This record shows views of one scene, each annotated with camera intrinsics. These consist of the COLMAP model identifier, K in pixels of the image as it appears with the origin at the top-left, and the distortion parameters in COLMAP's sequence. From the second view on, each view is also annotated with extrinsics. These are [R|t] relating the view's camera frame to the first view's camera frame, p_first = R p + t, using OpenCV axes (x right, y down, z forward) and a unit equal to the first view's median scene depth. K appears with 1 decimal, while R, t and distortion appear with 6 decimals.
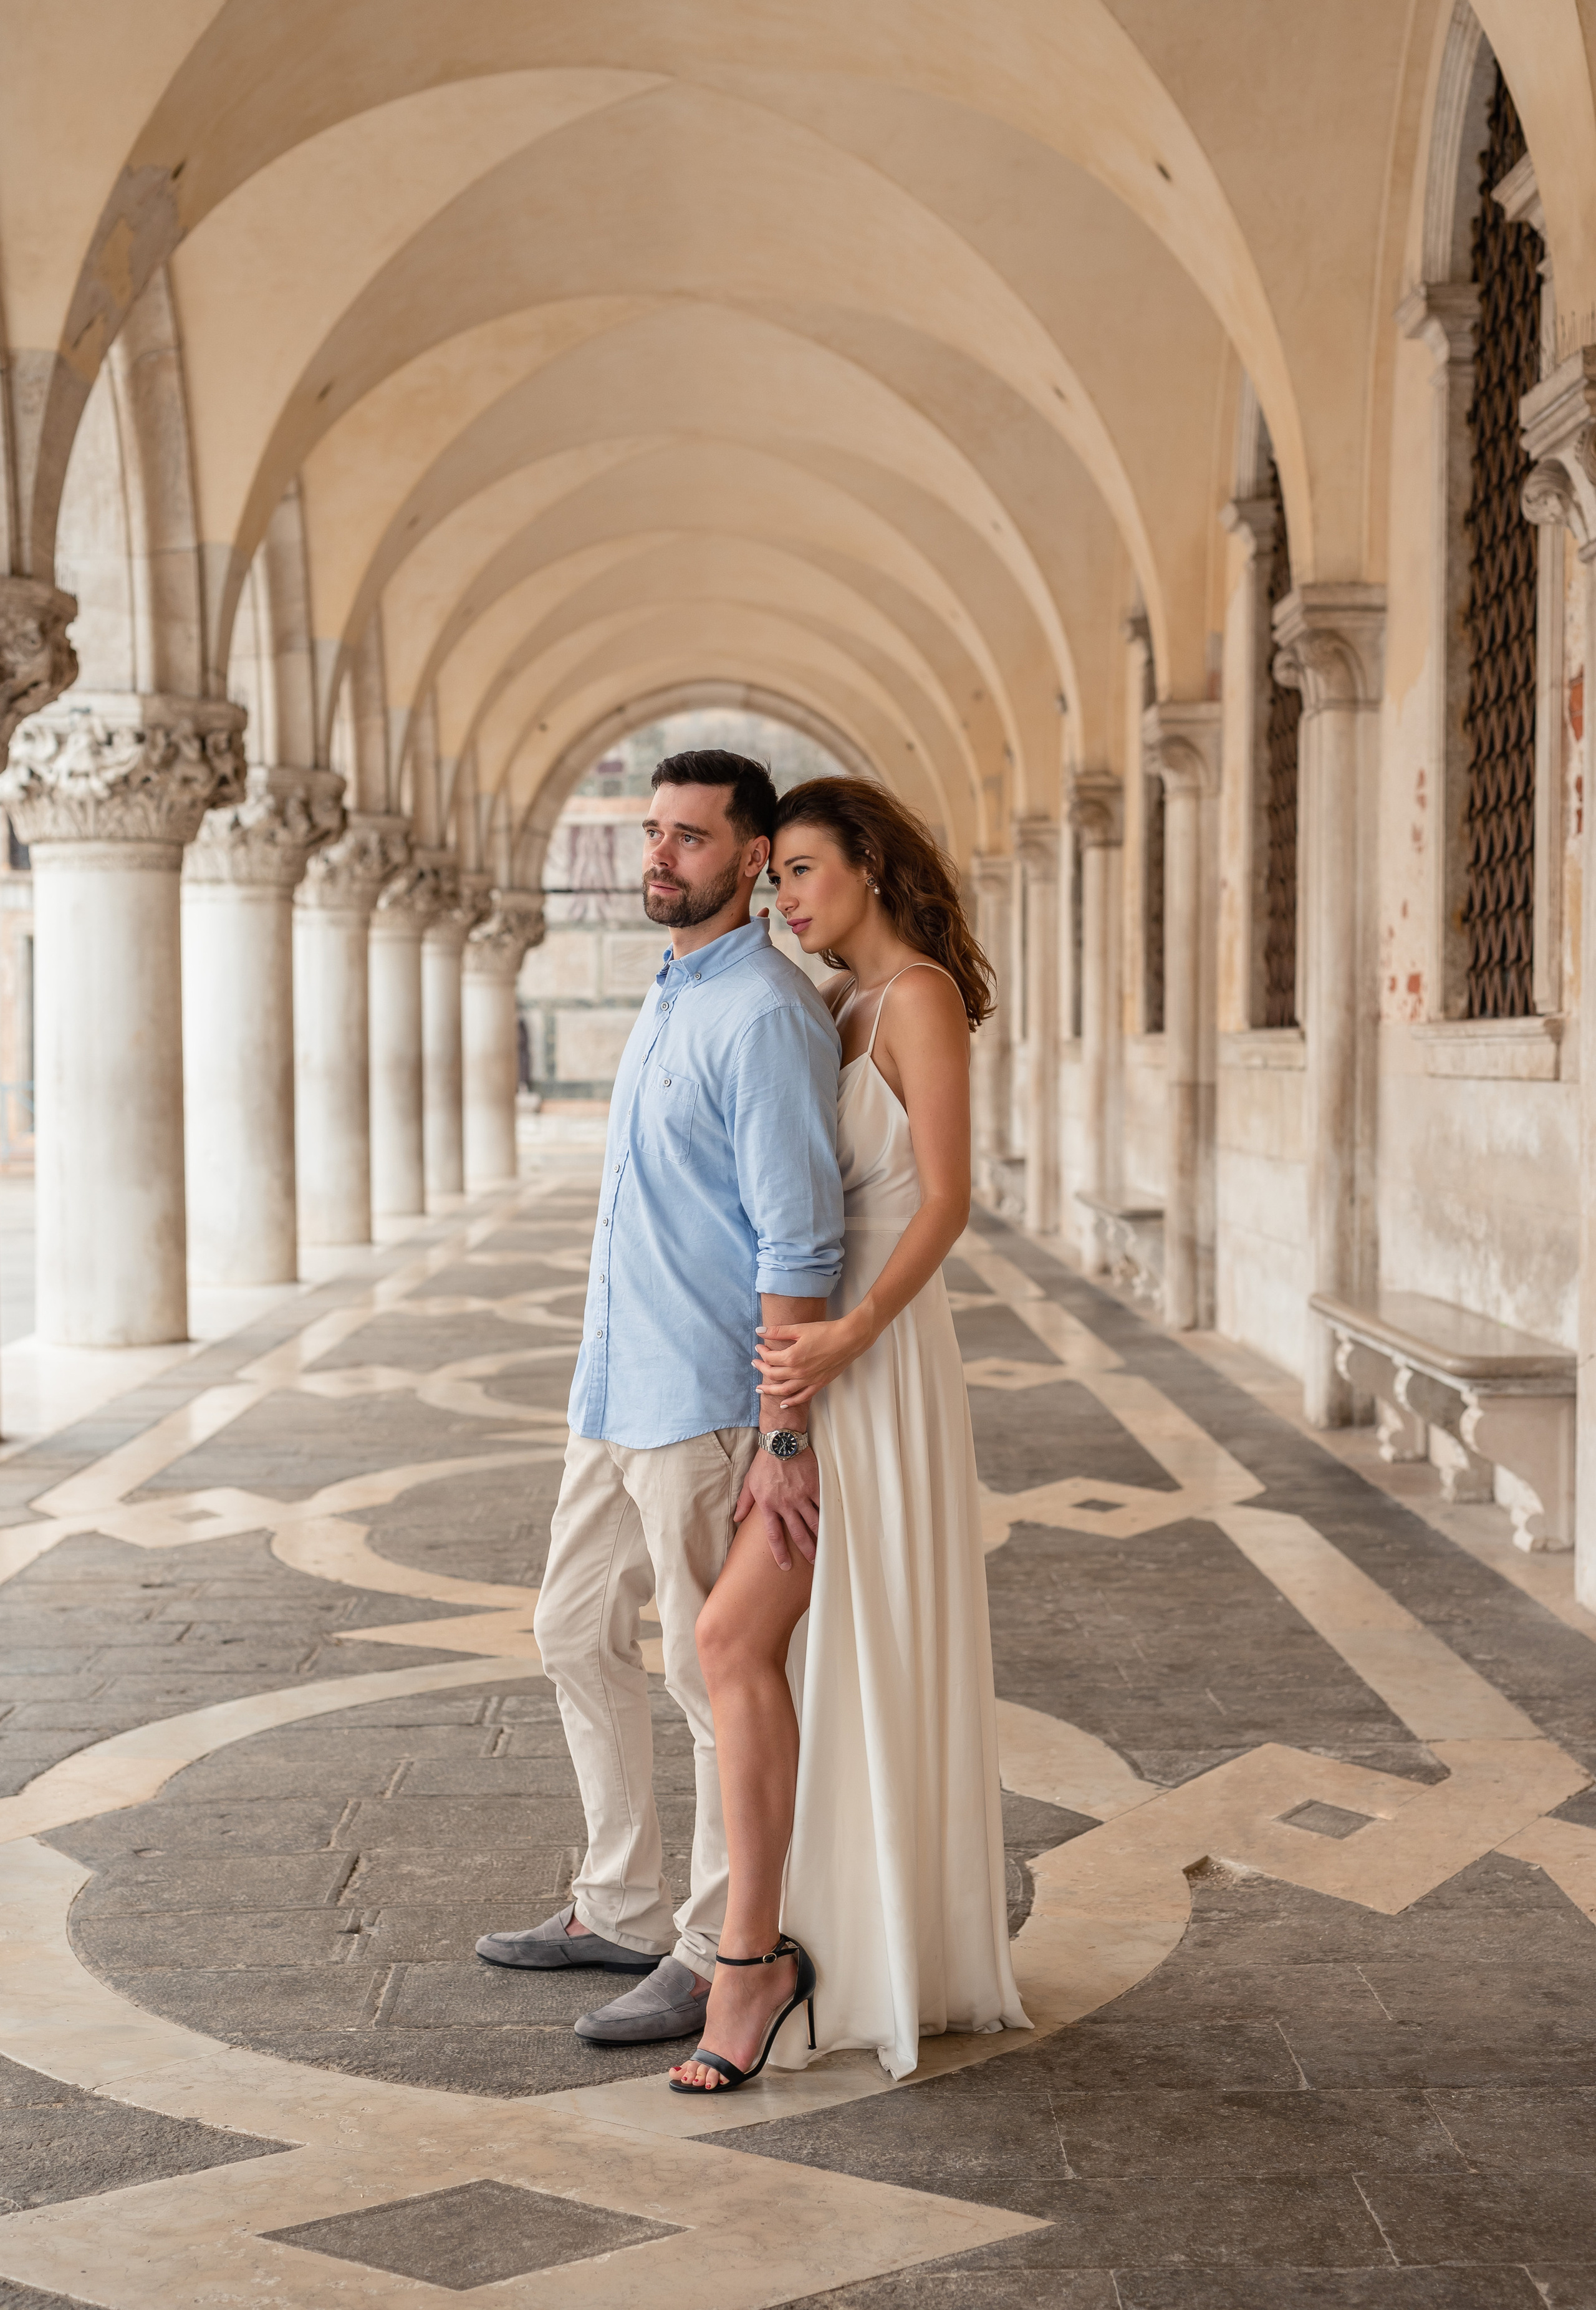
lens RADIAL K [[4886.8, 0, 798.0], [0, 4886.8, 1155.0], [0, 0, 1]] dist [0.059075, -0.179128]
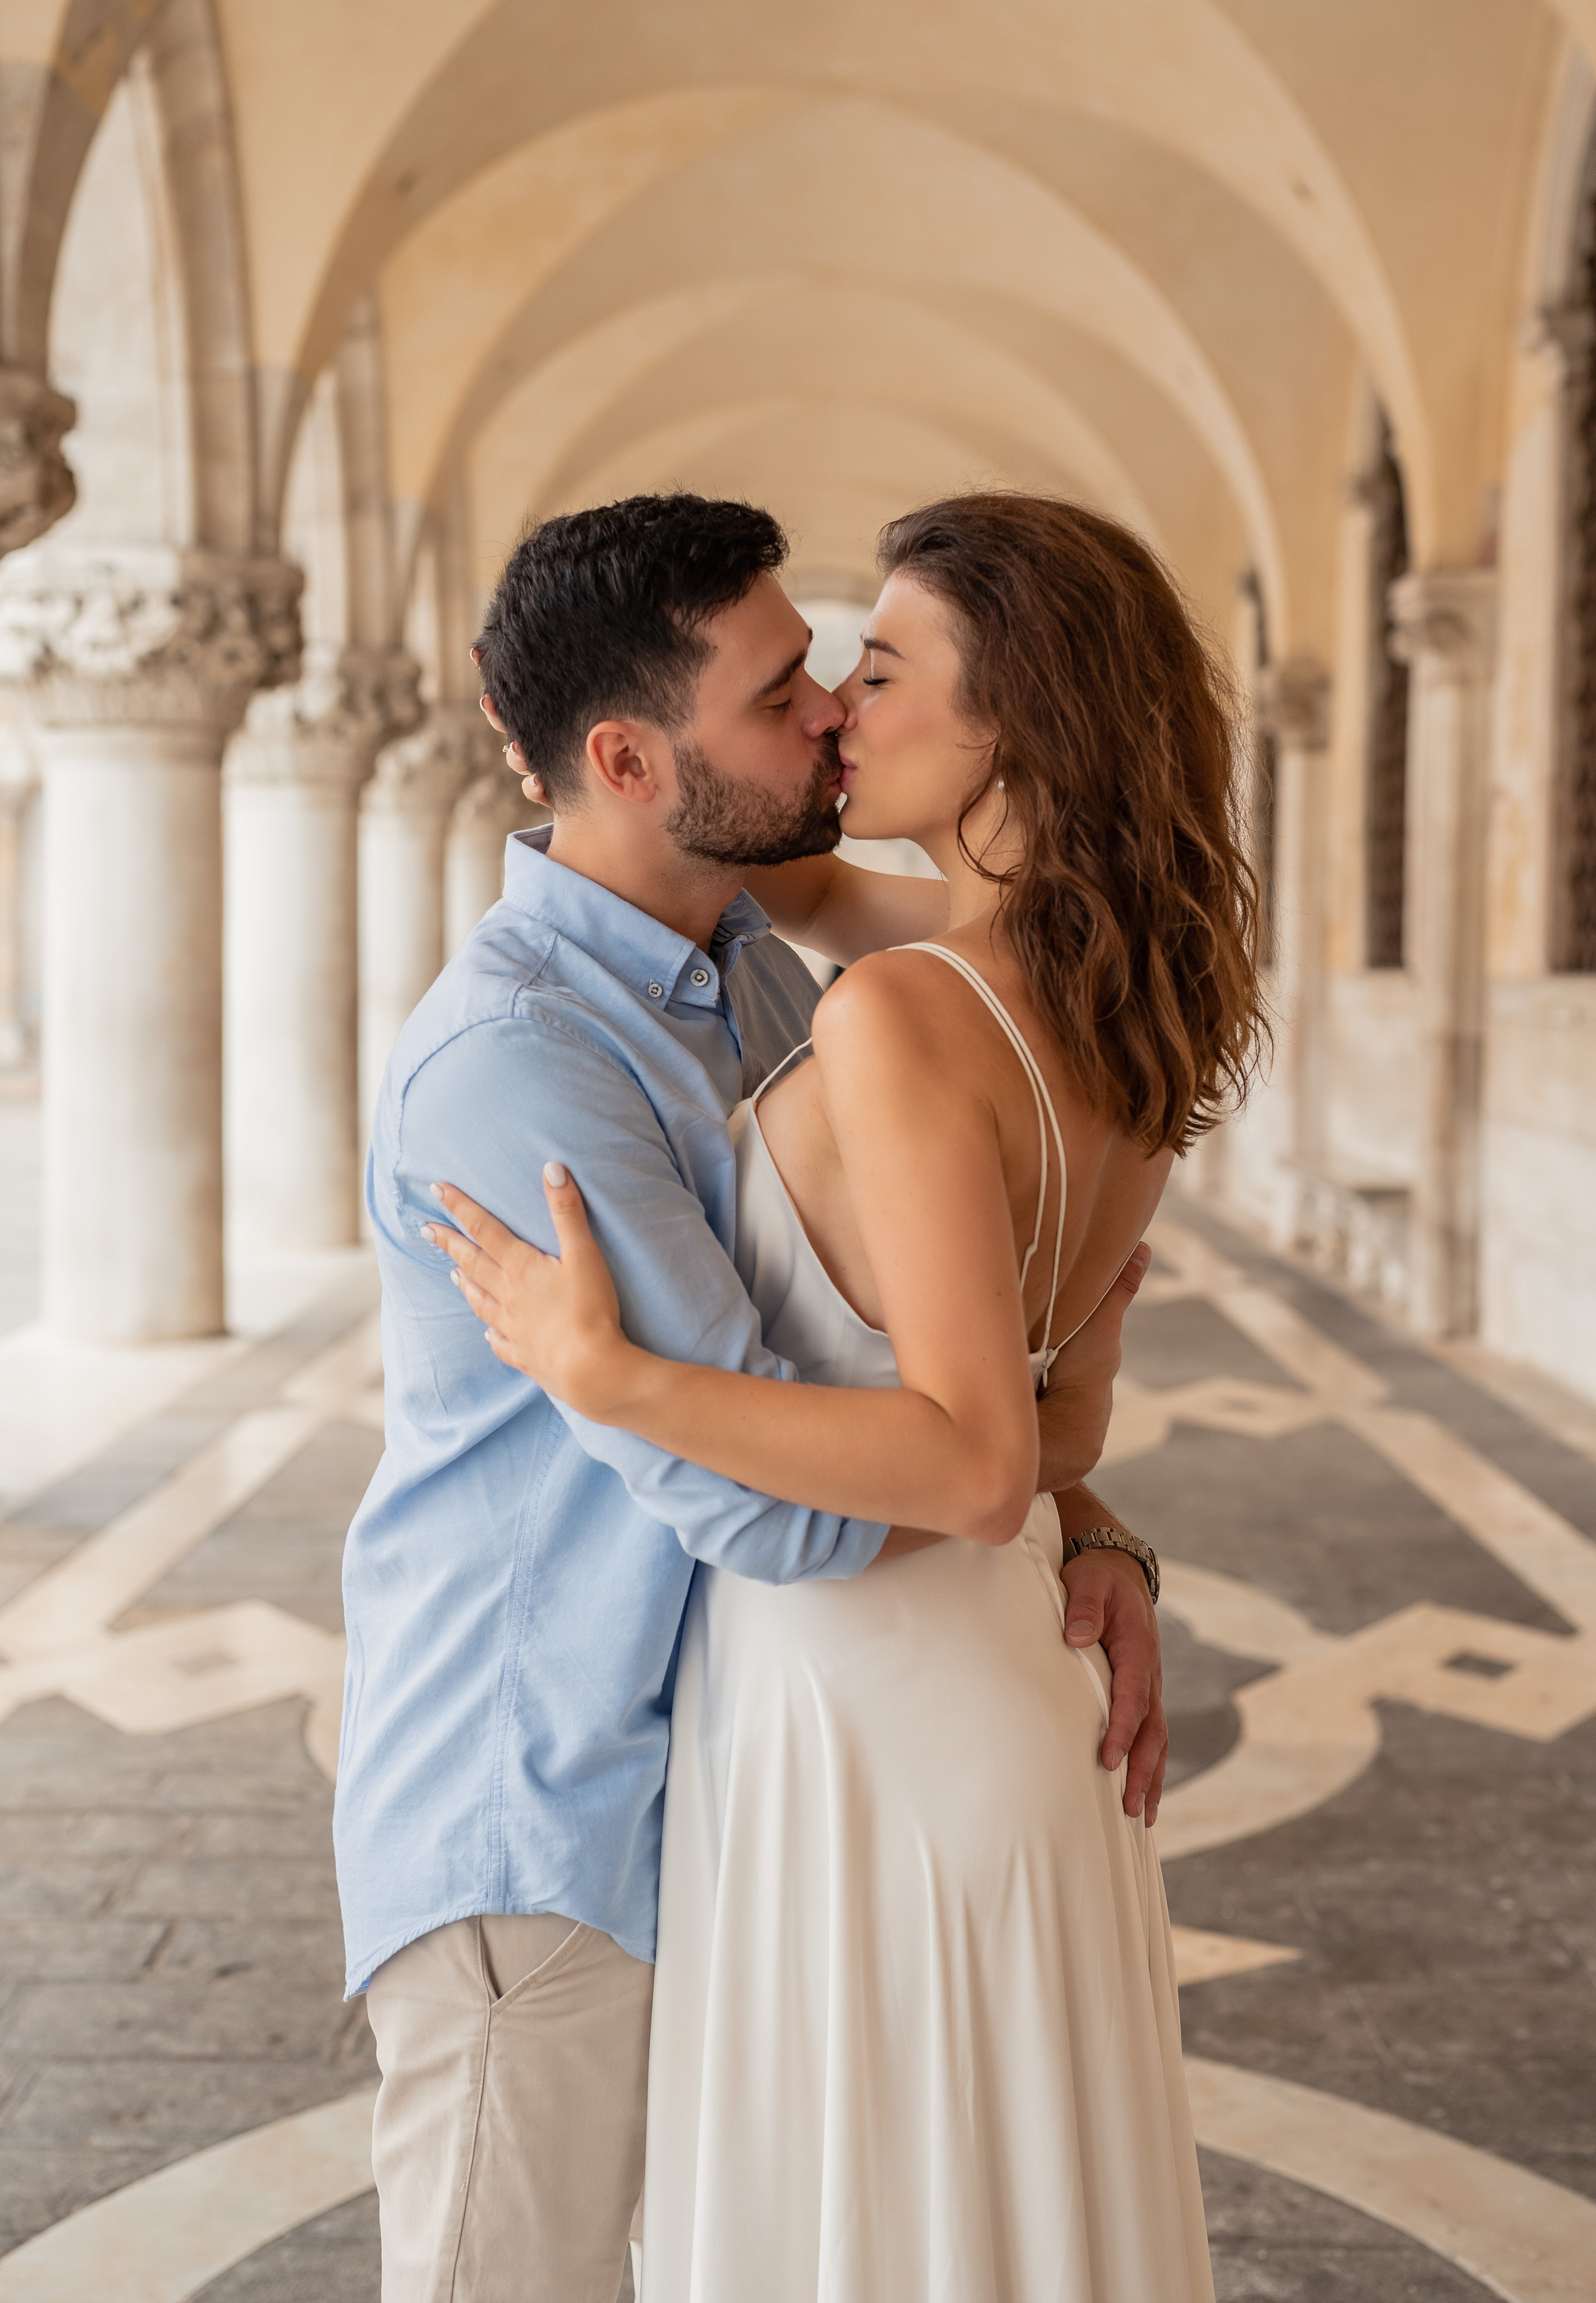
lens RADIAL K [[4871.5, 0, 798.0], [0, 4871.5, 1151.5], [0, 0, 1]] dist [0.059075, -0.179128]
pose [[0.999823, 0.011447, -0.014913, -0.016930], [-0.011188, 0.999787, 0.017339, -0.008500], [0.015108, -0.017169, 0.999738, 0.182153]]
